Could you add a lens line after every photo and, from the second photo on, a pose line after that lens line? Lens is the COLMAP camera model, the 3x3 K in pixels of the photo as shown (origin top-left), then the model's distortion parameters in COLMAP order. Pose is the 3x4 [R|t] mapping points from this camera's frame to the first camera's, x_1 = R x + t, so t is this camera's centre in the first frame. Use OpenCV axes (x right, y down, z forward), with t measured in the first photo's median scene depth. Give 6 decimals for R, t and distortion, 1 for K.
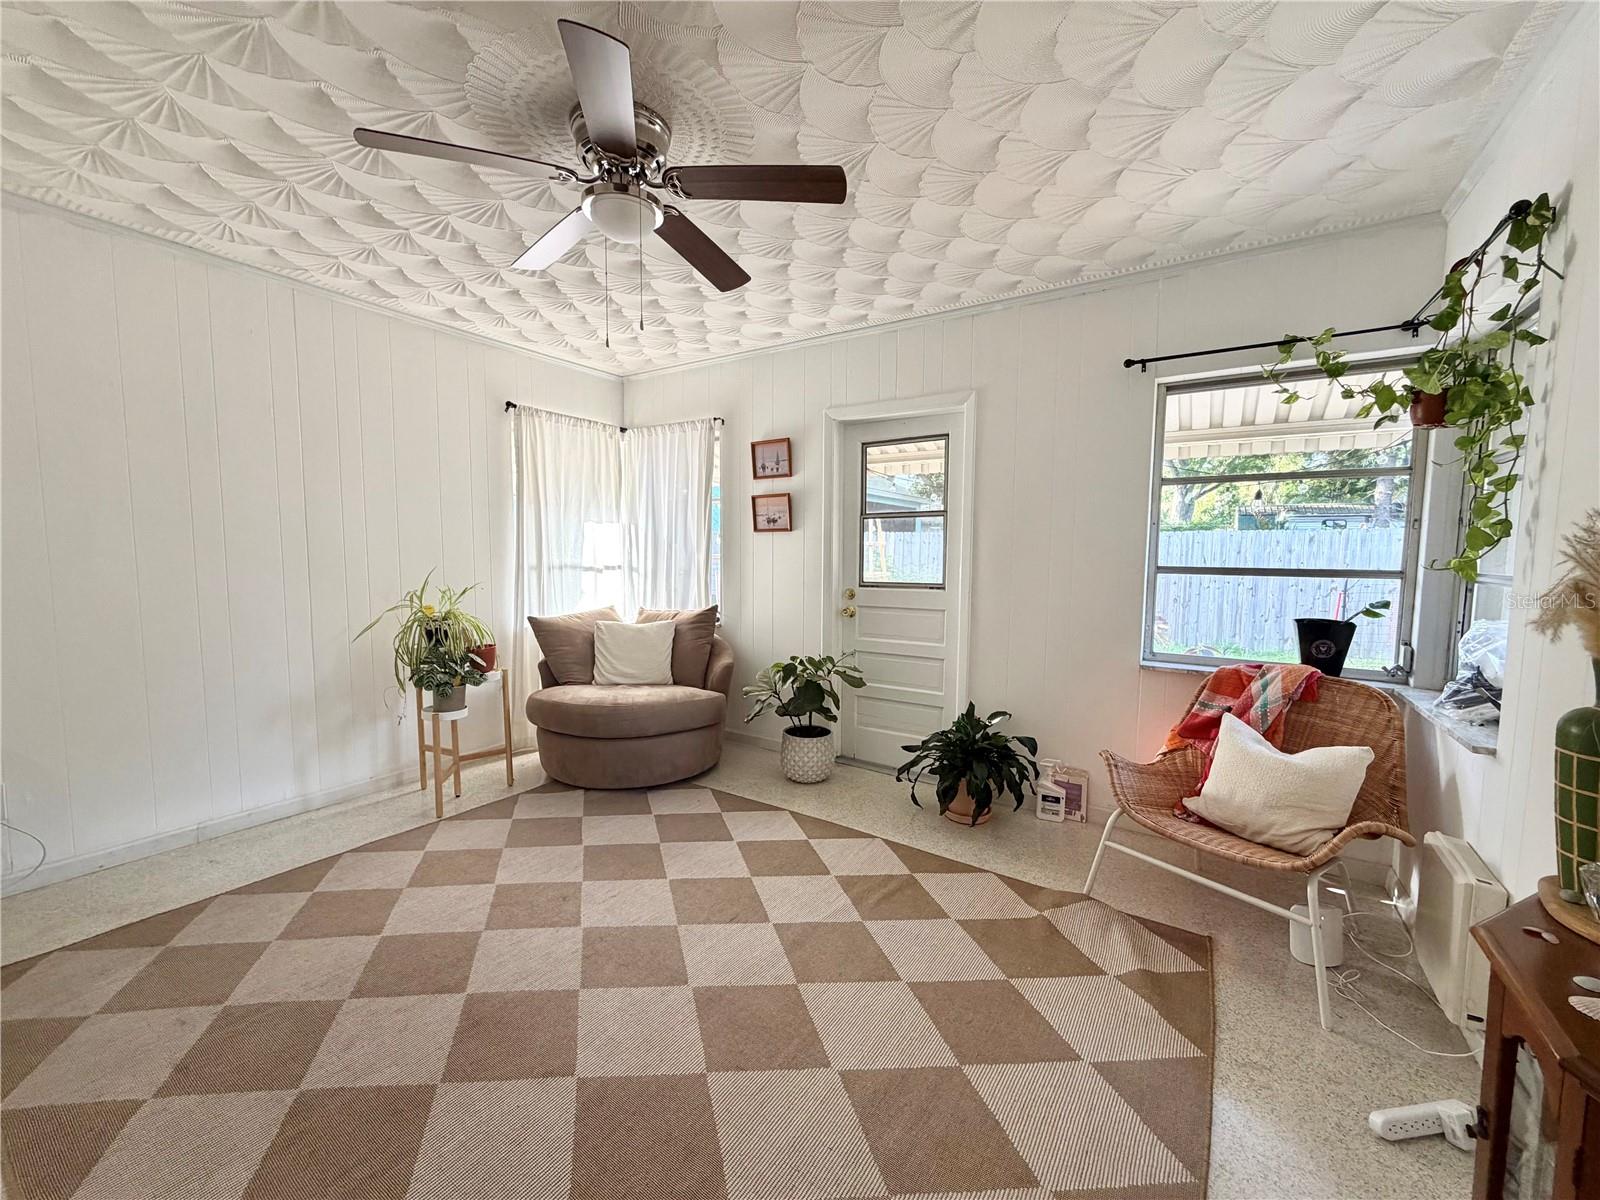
lens RADIAL K [[636.8, 0, 796.8], [0, 636.8, 599.6], [0, 0, 1]] dist [0.000538, -0.000489]
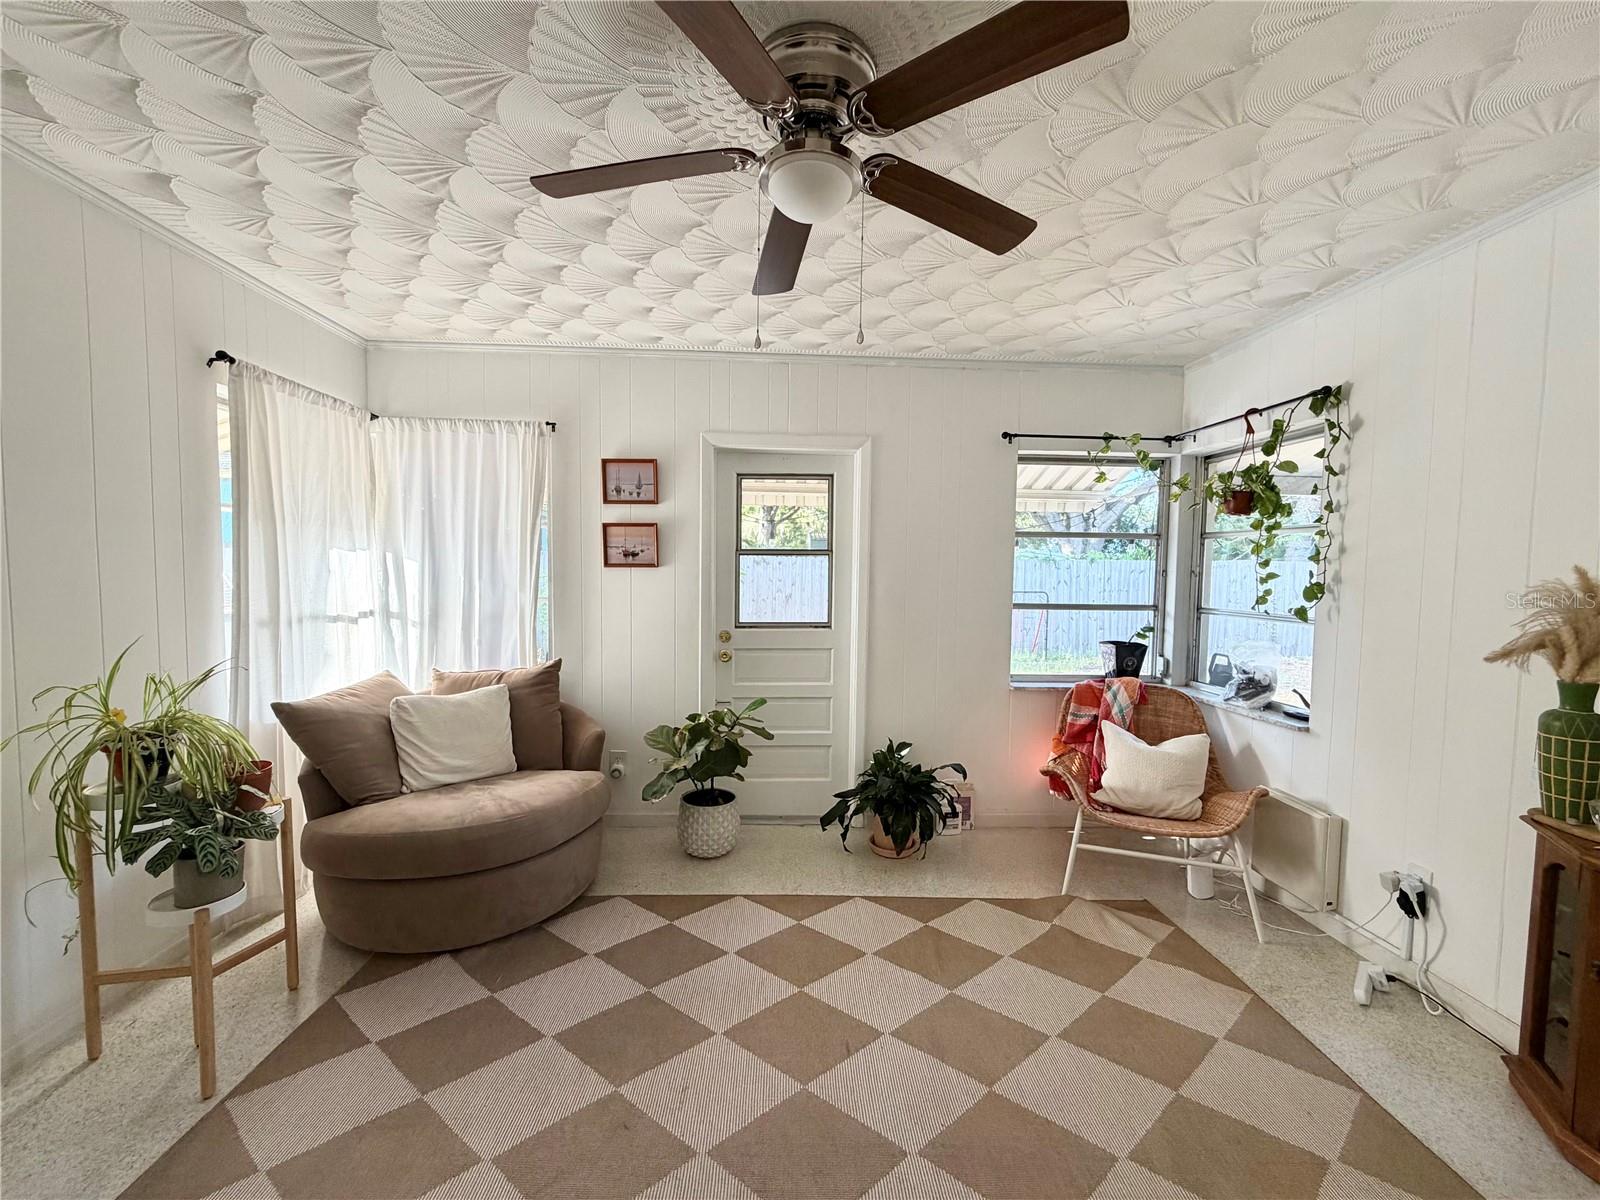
lens RADIAL K [[636.8, 0, 798.5], [0, 636.8, 597.9], [0, 0, 1]] dist [0.000538, -0.000489]
pose [[0.811133, -0.022818, 0.584417, -0.432351], [0.038322, 0.999165, -0.014176, -0.056001], [-0.583606, 0.033895, 0.811330, 0.232818]]
